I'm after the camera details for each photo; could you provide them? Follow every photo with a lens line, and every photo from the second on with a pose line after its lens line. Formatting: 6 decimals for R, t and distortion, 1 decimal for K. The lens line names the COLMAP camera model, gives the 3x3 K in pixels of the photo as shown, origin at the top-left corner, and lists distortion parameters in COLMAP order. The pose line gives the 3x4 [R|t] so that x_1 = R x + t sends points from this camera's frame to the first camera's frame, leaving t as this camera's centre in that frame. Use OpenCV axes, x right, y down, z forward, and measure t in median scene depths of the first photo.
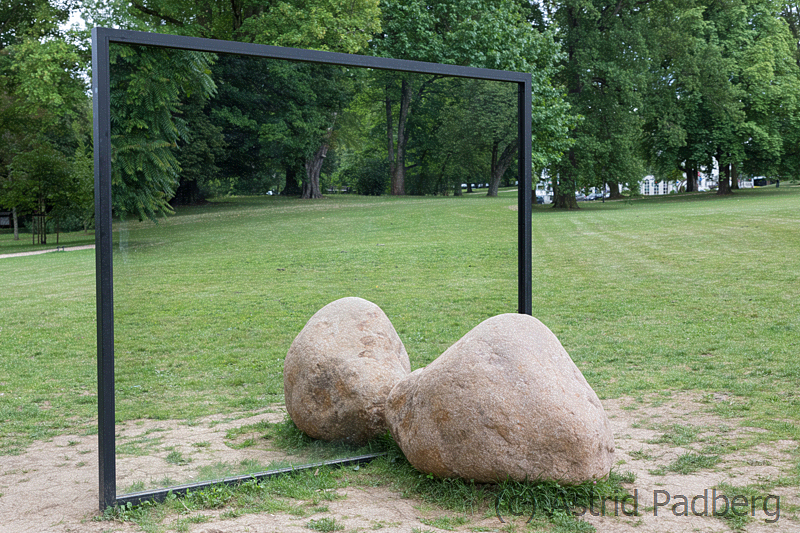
lens RADIAL K [[1095.8, 0, 400.0], [0, 1095.8, 266.5], [0, 0, 1]] dist [0.031312, 0.005079]
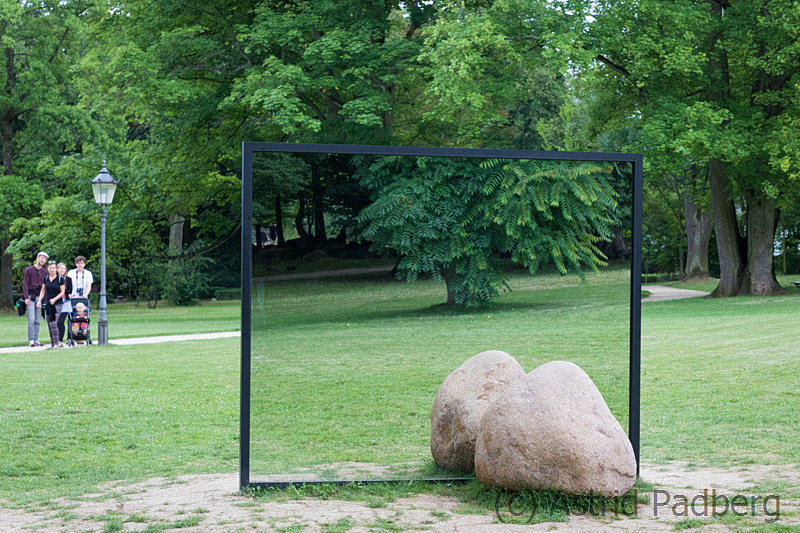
lens RADIAL K [[2073.3, 0, 400.0], [0, 2073.3, 266.5], [0, 0, 1]] dist [0.029802, -0.045045]
pose [[0.919354, 0.013321, -0.393206, 0.816633], [-0.030599, 0.998820, -0.037704, 0.029092], [0.392240, 0.046695, 0.918677, -1.160107]]
